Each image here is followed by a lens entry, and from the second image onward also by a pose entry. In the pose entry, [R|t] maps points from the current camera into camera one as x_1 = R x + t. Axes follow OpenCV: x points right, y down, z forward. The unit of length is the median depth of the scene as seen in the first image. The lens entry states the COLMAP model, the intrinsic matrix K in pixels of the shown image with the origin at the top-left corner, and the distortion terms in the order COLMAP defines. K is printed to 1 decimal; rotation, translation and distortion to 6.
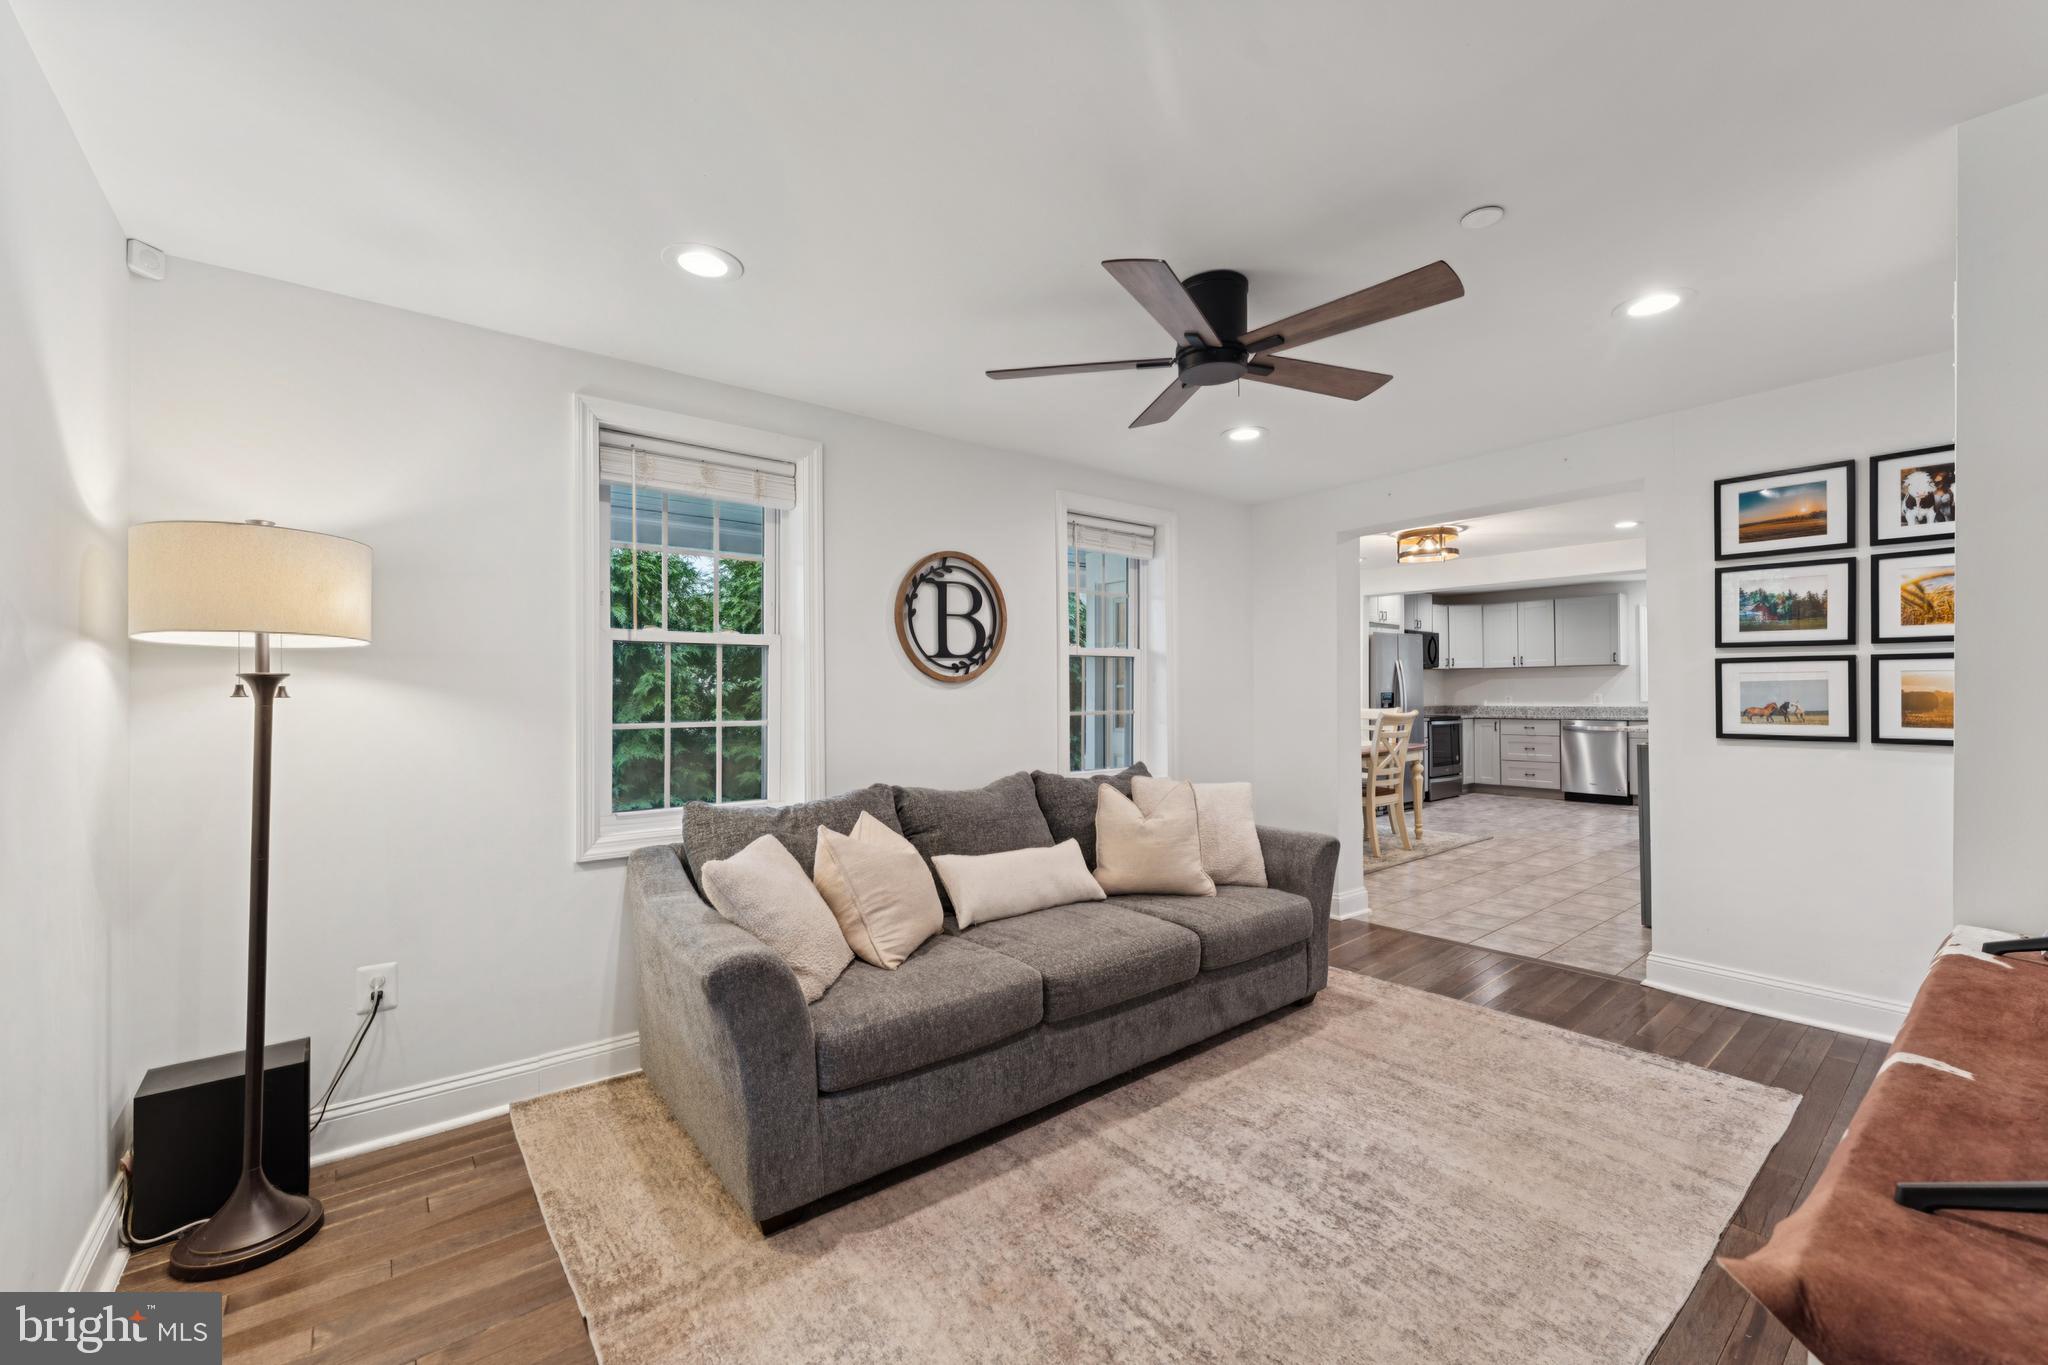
lens RADIAL K [[835.0, 0, 1016.6], [0, 835.0, 676.4], [0, 0, 1]] dist [-0.003453, -0.000003]
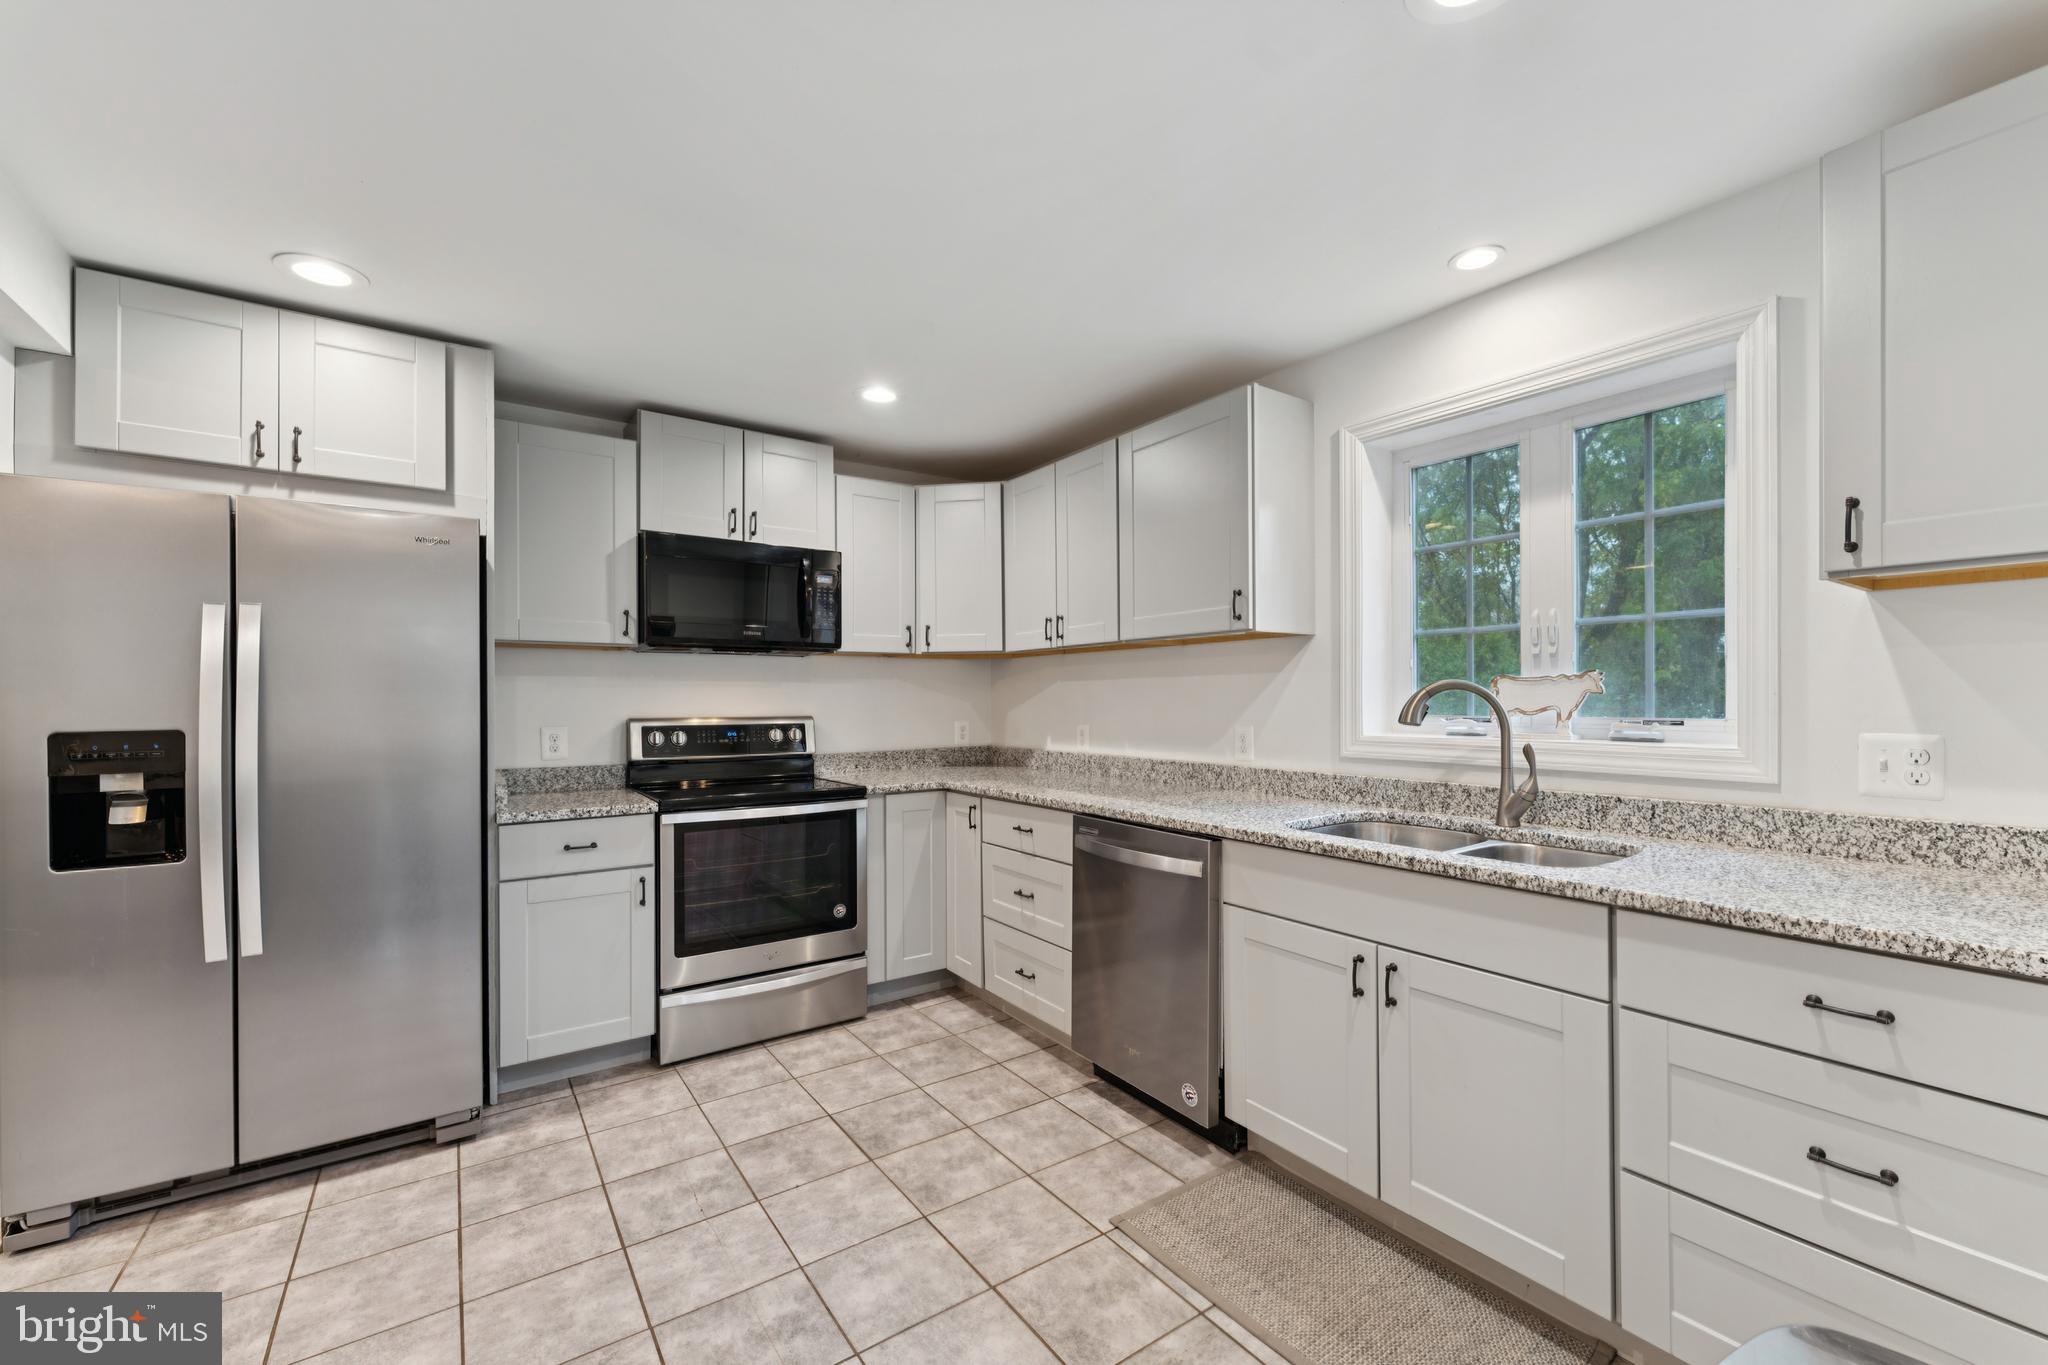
lens RADIAL K [[835.0, 0, 1034.1], [0, 835.0, 690.0], [0, 0, 1]] dist [-0.003453, -0.000003]
pose [[0.998751, 0.003845, -0.049814, 0.620347], [-0.003313, 0.999937, 0.010755, 0.003467], [0.049852, -0.010577, 0.998701, 0.661749]]
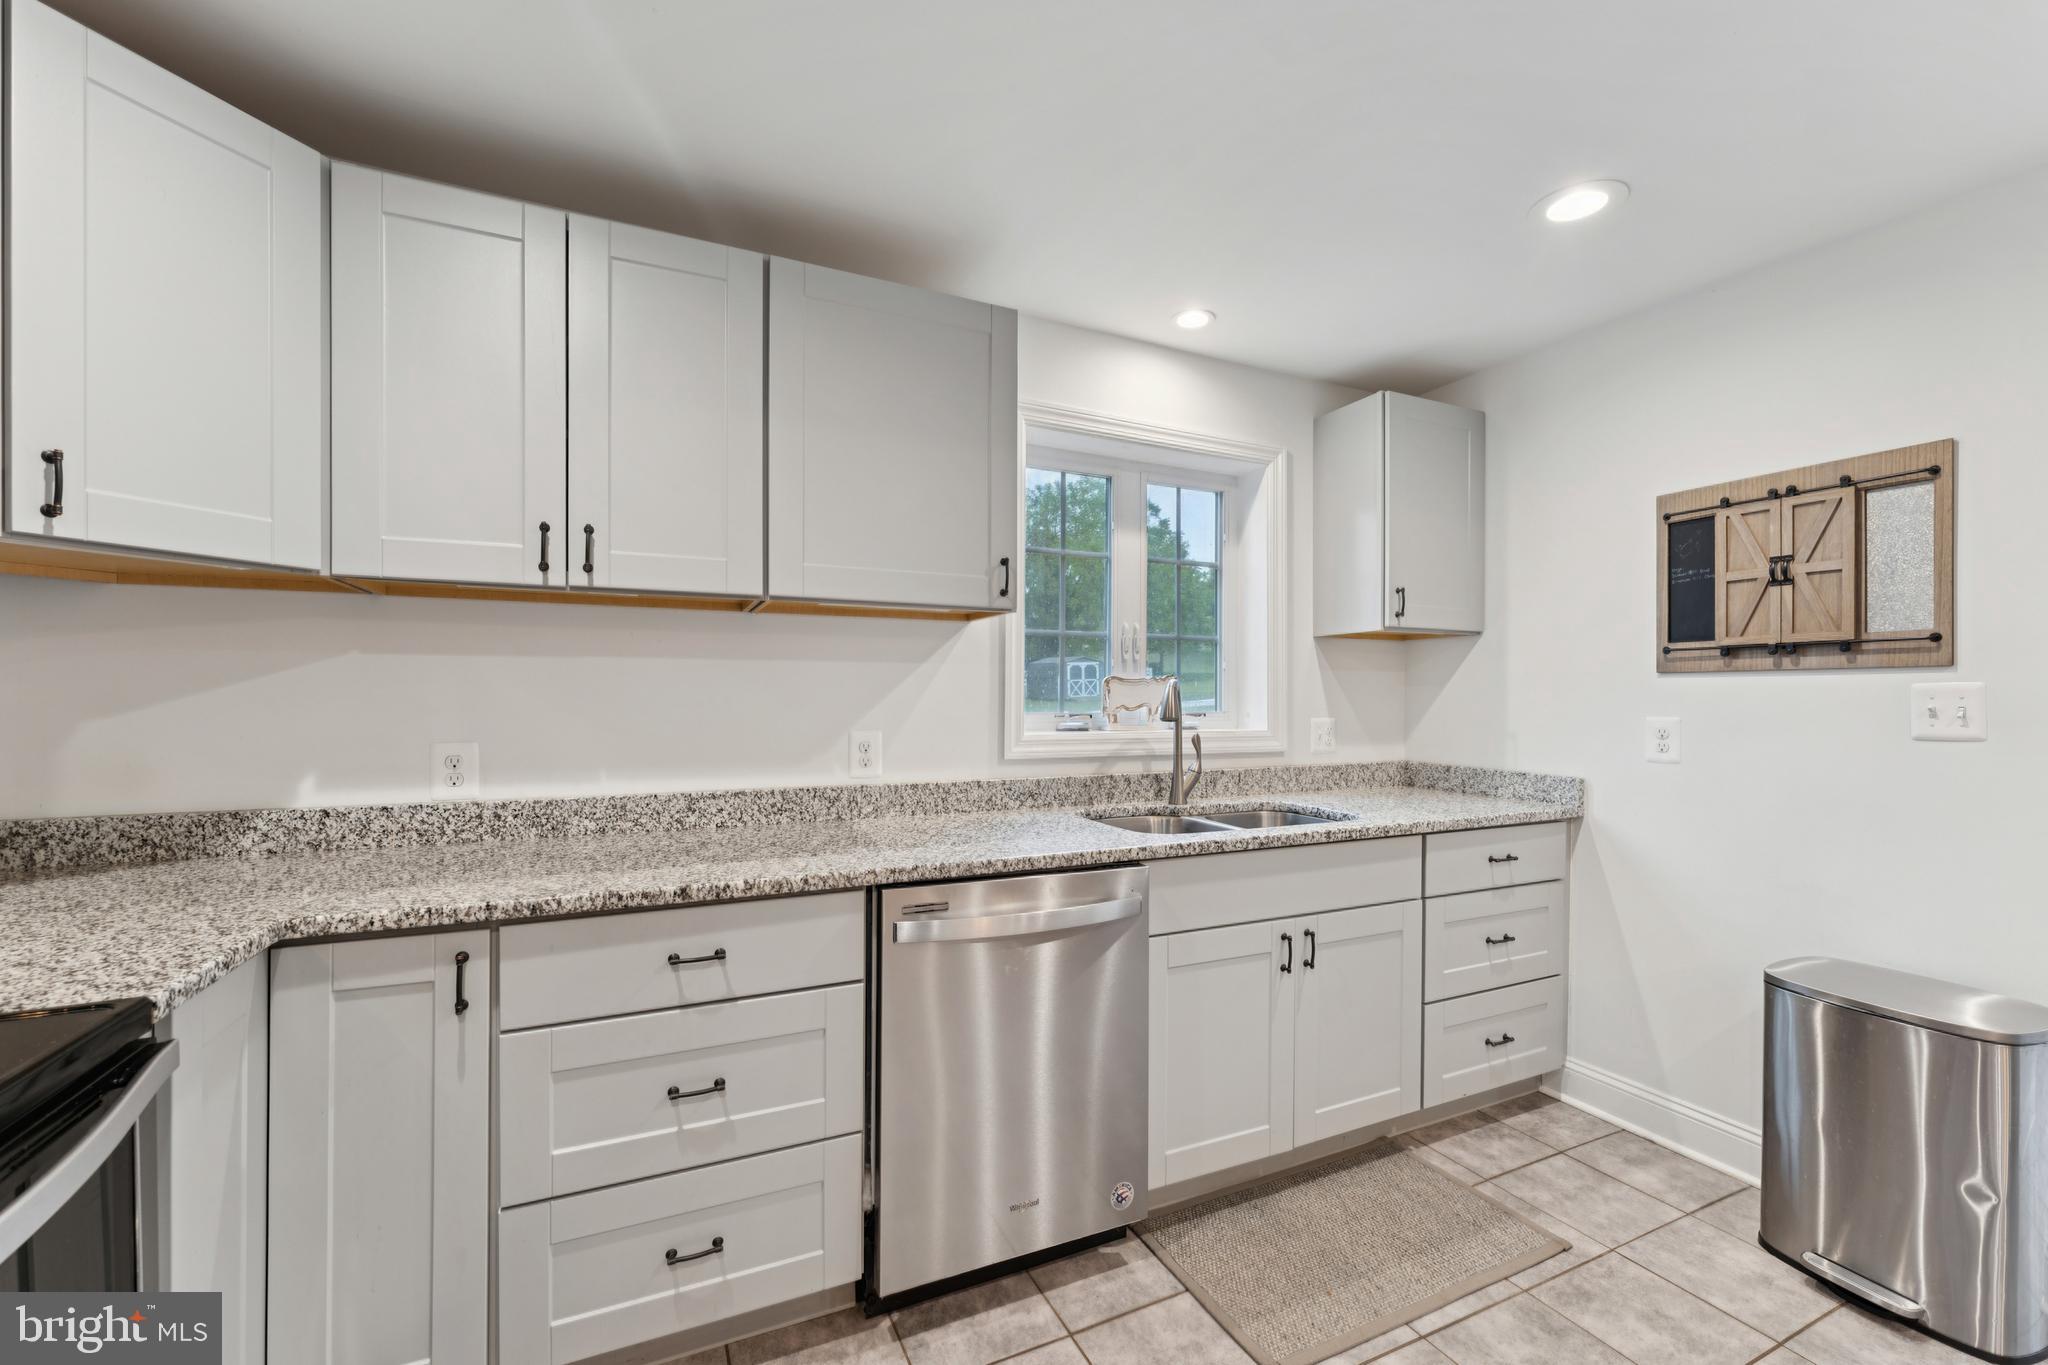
lens RADIAL K [[835.0, 0, 1028.3], [0, 835.0, 694.8], [0, 0, 1]] dist [-0.003453, -0.000003]
pose [[0.217795, 0.016477, 0.975856, 0.462235], [-0.024156, 0.999642, -0.011487, 0.011478], [-0.975696, -0.021071, 0.218115, 0.884728]]
